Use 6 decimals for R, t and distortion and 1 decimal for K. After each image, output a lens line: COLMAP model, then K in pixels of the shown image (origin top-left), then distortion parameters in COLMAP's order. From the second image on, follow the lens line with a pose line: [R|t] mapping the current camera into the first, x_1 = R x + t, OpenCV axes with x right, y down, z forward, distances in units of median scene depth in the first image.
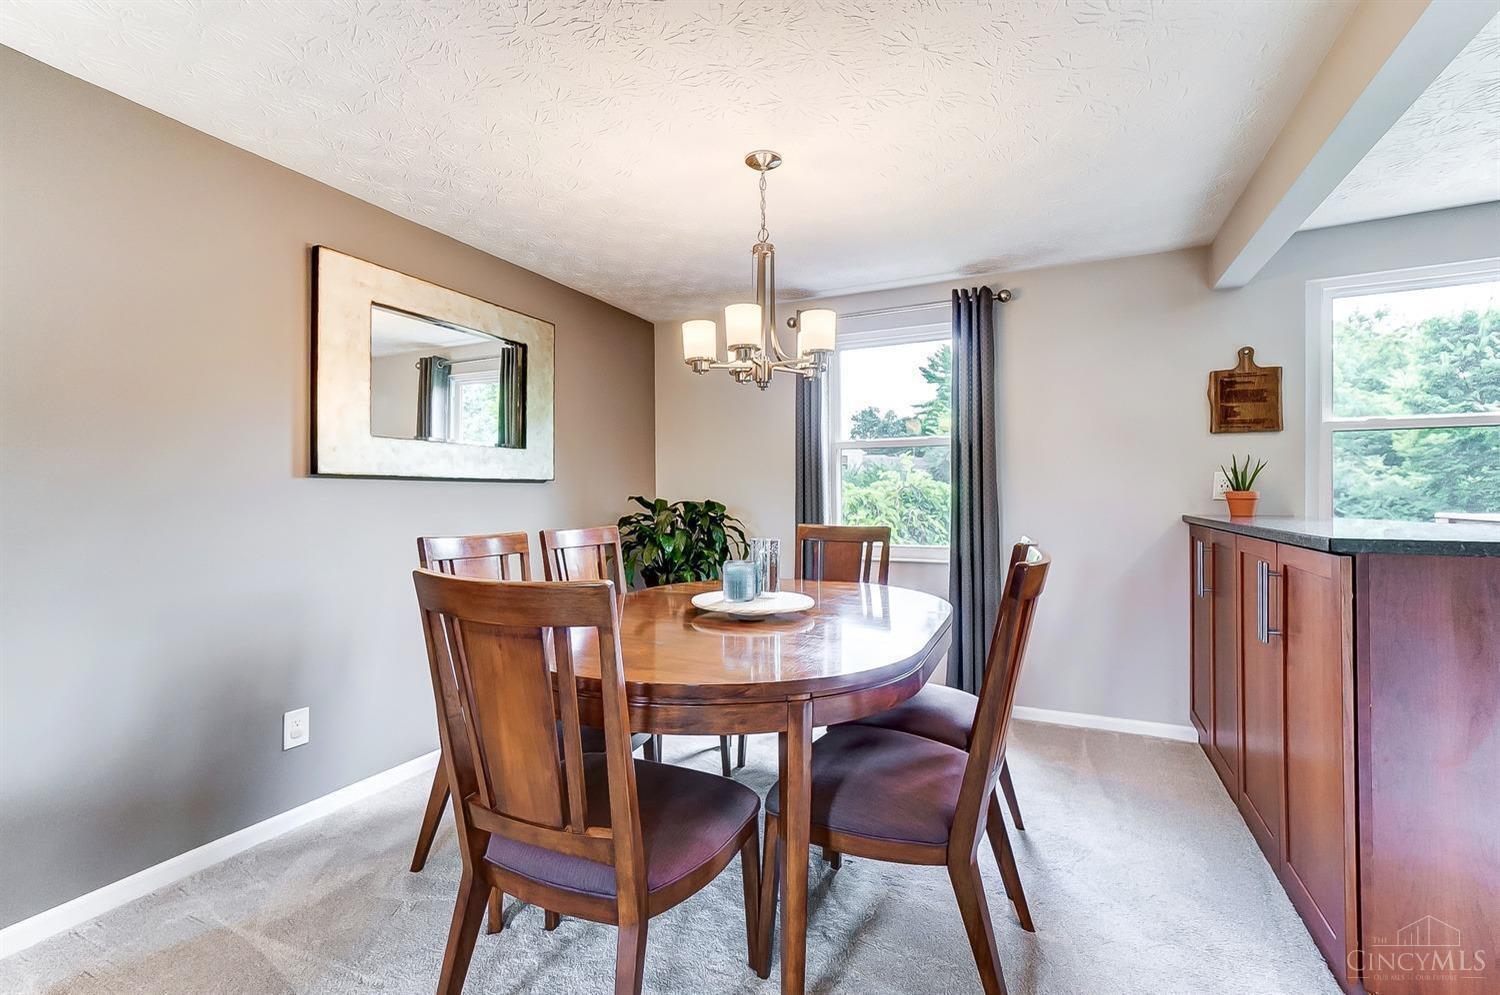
lens RADIAL K [[666.5, 0, 746.5], [0, 666.5, 494.4], [0, 0, 1]] dist [-0.000180, 0.000125]
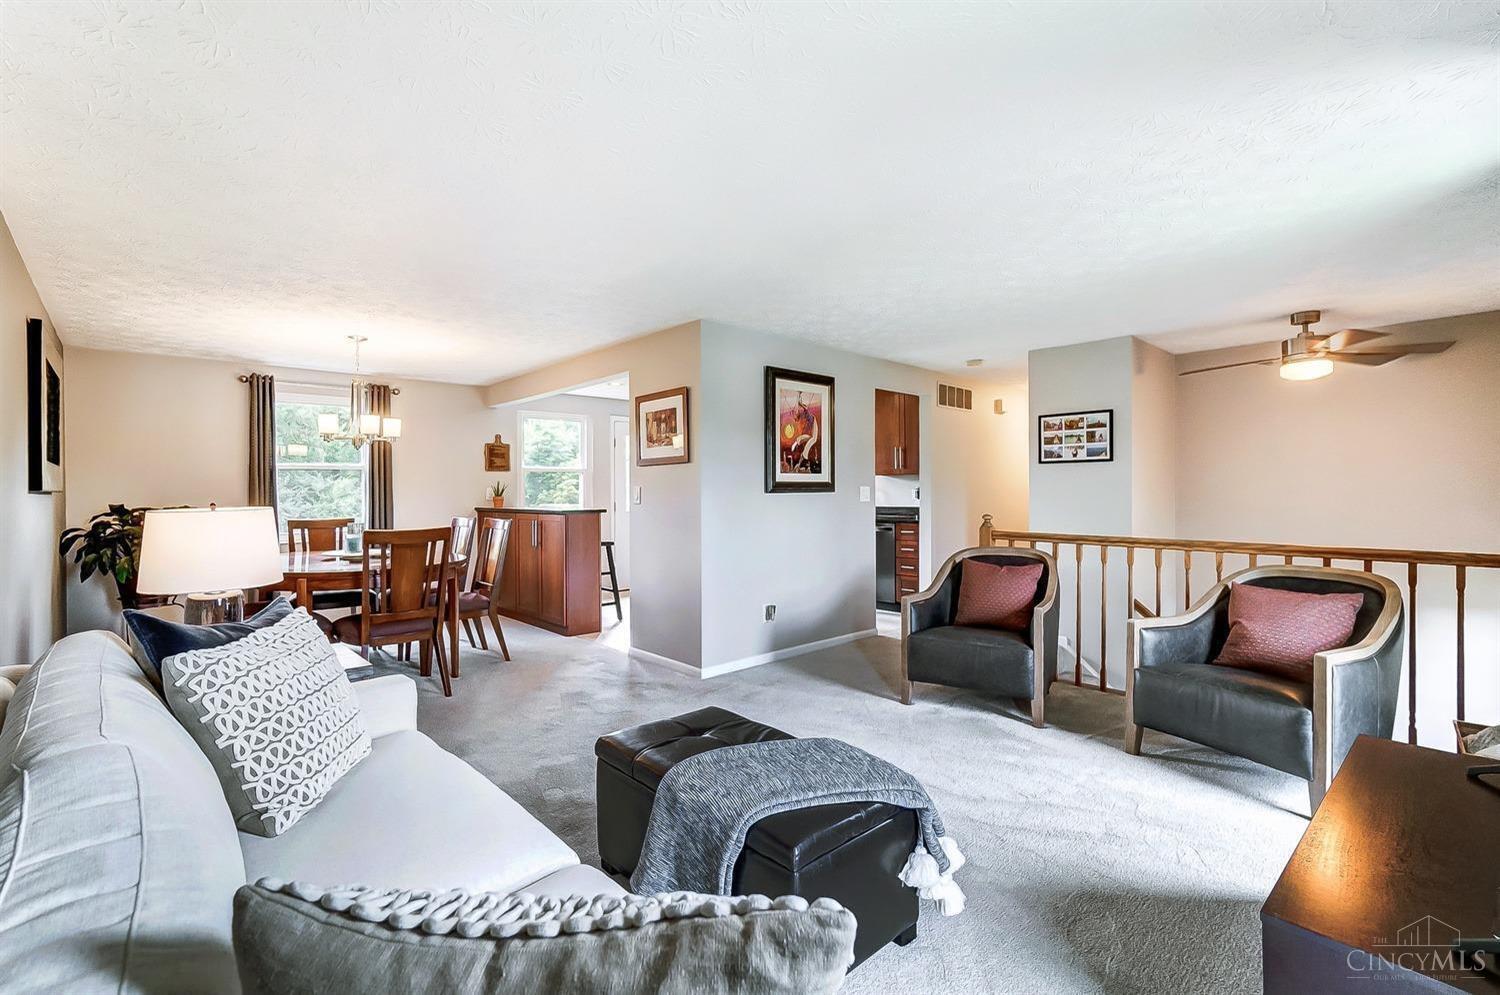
lens RADIAL K [[666.5, 0, 743.9], [0, 666.5, 496.2], [0, 0, 1]] dist [-0.000180, 0.000125]
pose [[0.368925, -0.005380, 0.929444, -1.101994], [0.000832, 0.999985, 0.005458, -0.017271], [-0.929459, -0.001240, 0.368924, -0.658965]]
